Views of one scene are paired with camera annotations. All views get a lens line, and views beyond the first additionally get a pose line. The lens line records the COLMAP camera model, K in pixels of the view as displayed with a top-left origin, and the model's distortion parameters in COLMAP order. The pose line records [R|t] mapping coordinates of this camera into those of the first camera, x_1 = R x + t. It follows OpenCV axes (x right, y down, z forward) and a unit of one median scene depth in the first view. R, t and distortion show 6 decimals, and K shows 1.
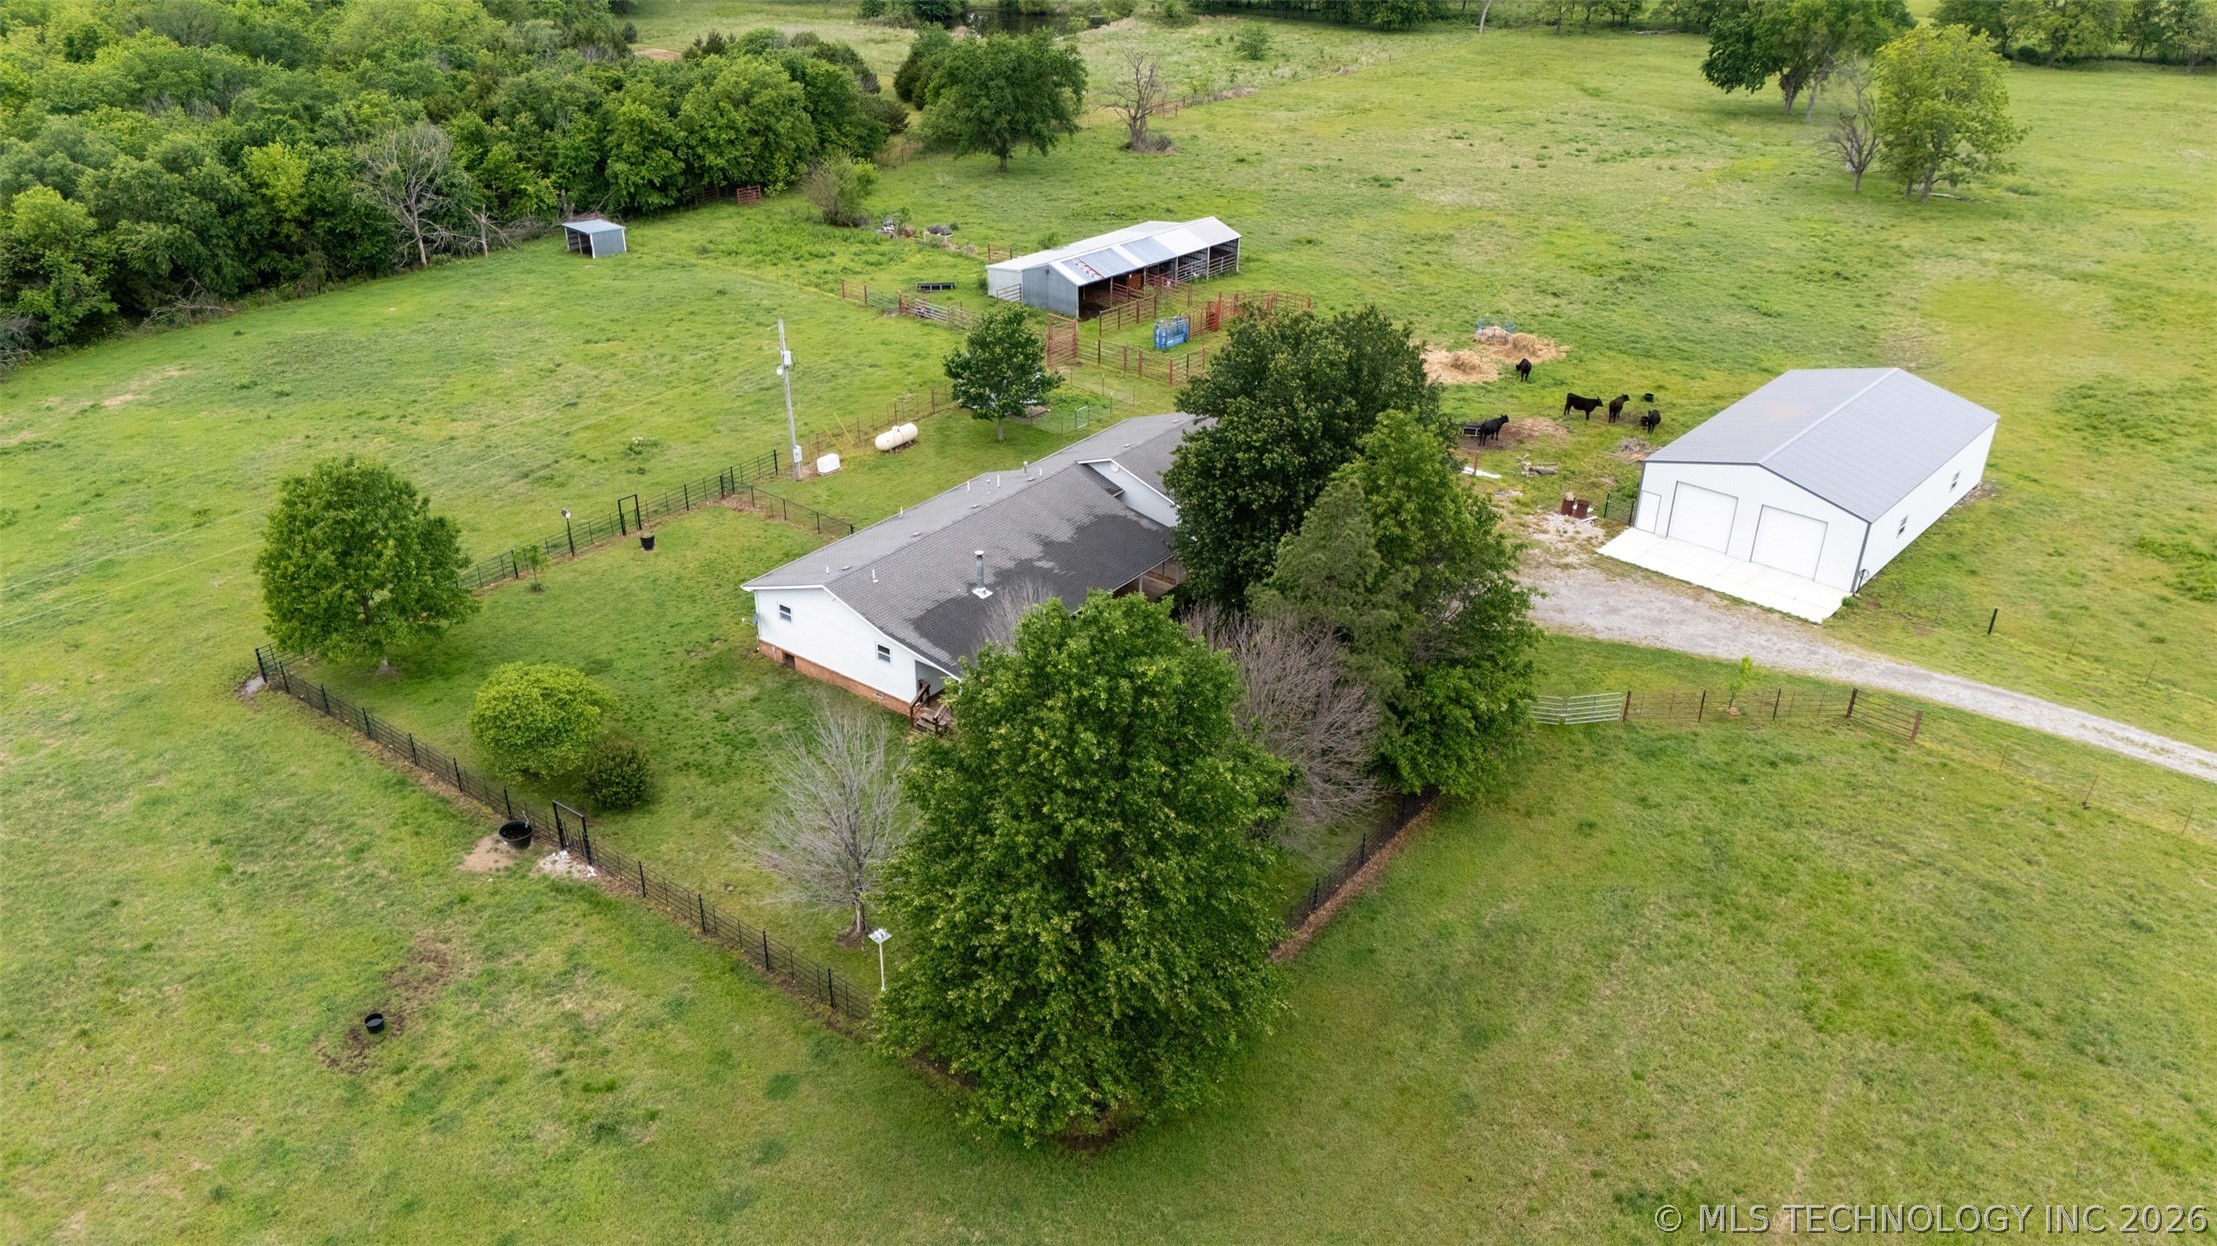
lens RADIAL K [[1612.4, 0, 1108.5], [0, 1612.4, 623.0], [0, 0, 1]] dist [0.084496, -0.071127]
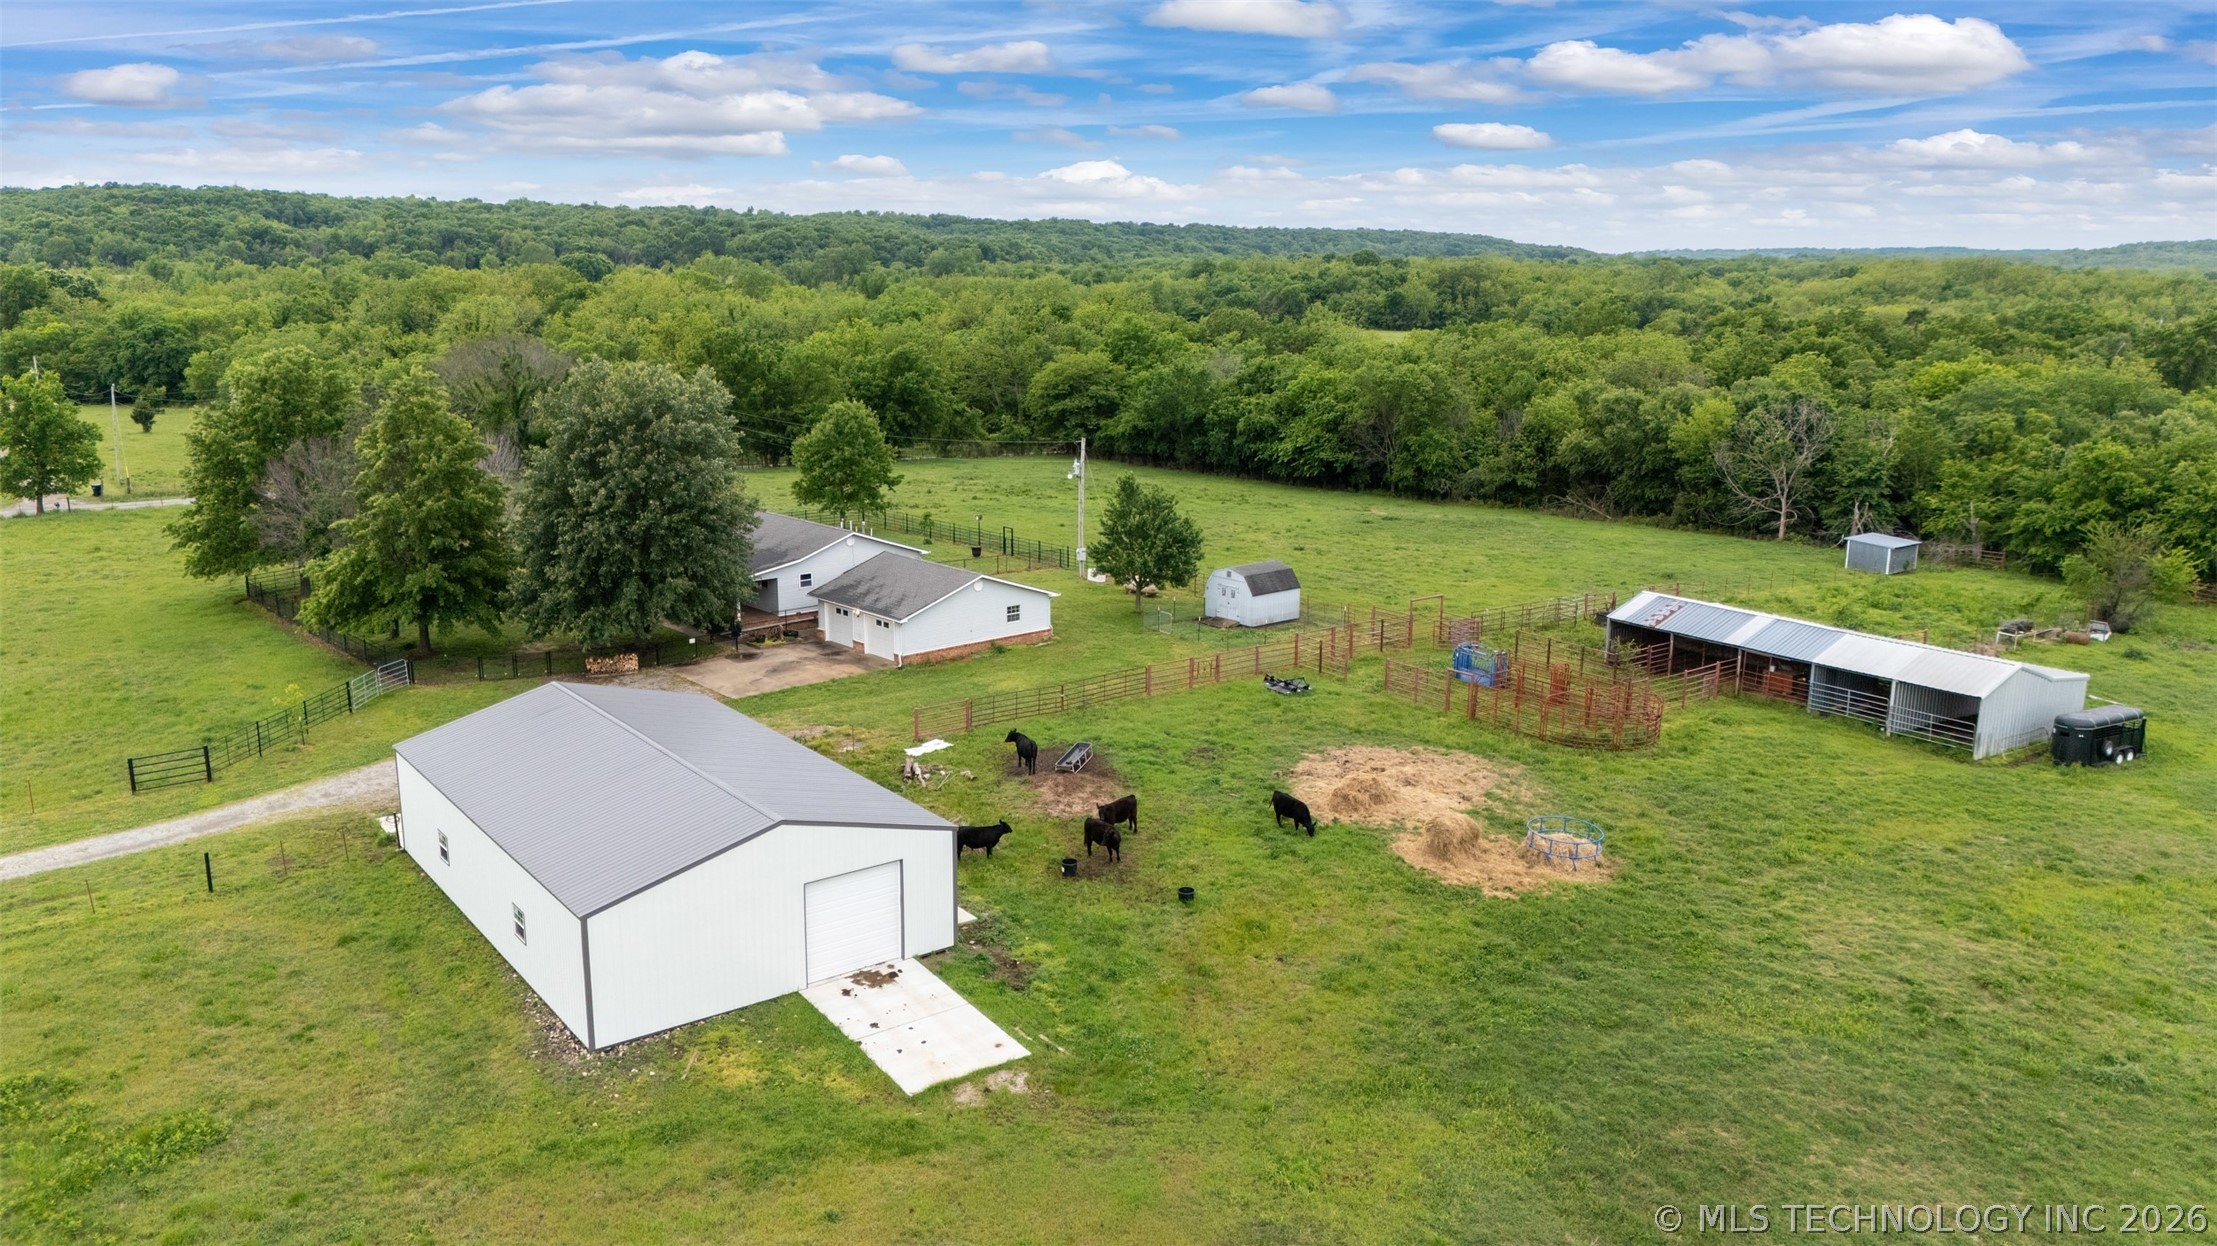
lens RADIAL K [[1612.4, 0, 1108.5], [0, 1612.4, 623.0], [0, 0, 1]] dist [0.084496, -0.071127]
pose [[-0.199800, 0.203062, -0.958565, 1.003571], [-0.466239, 0.840738, 0.275283, -0.421863], [0.861801, 0.501922, -0.073304, 1.191240]]
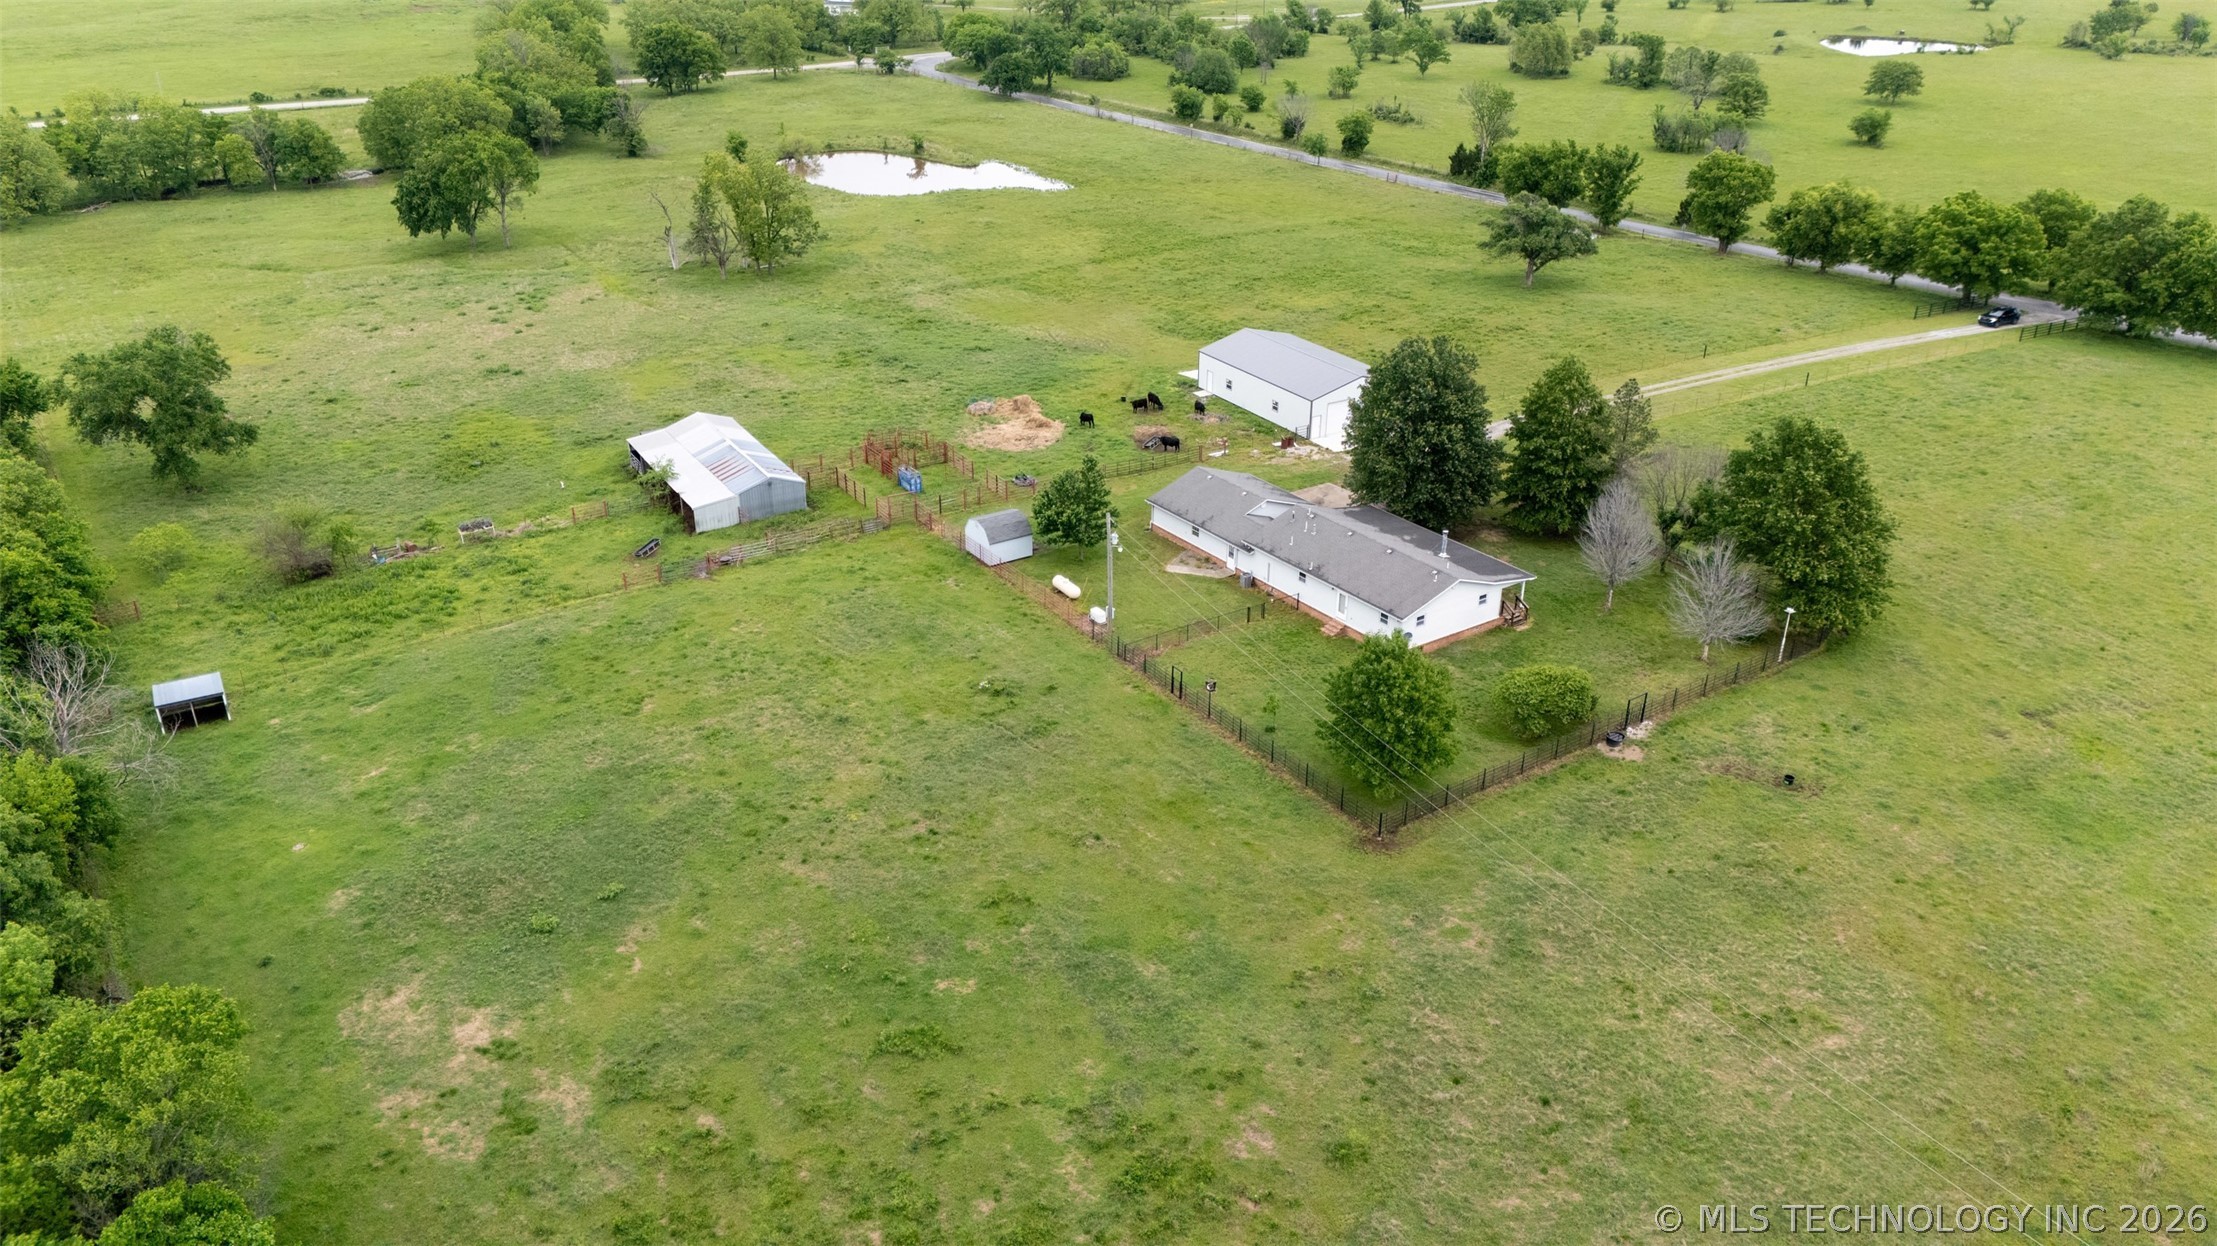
lens RADIAL K [[1612.4, 0, 1108.5], [0, 1612.4, 623.0], [0, 0, 1]] dist [0.084496, -0.071127]
pose [[0.303235, -0.420015, 0.855357, -1.334107], [0.449400, 0.854564, 0.260307, -0.446954], [-0.840290, 0.305463, 0.447888, 0.467581]]
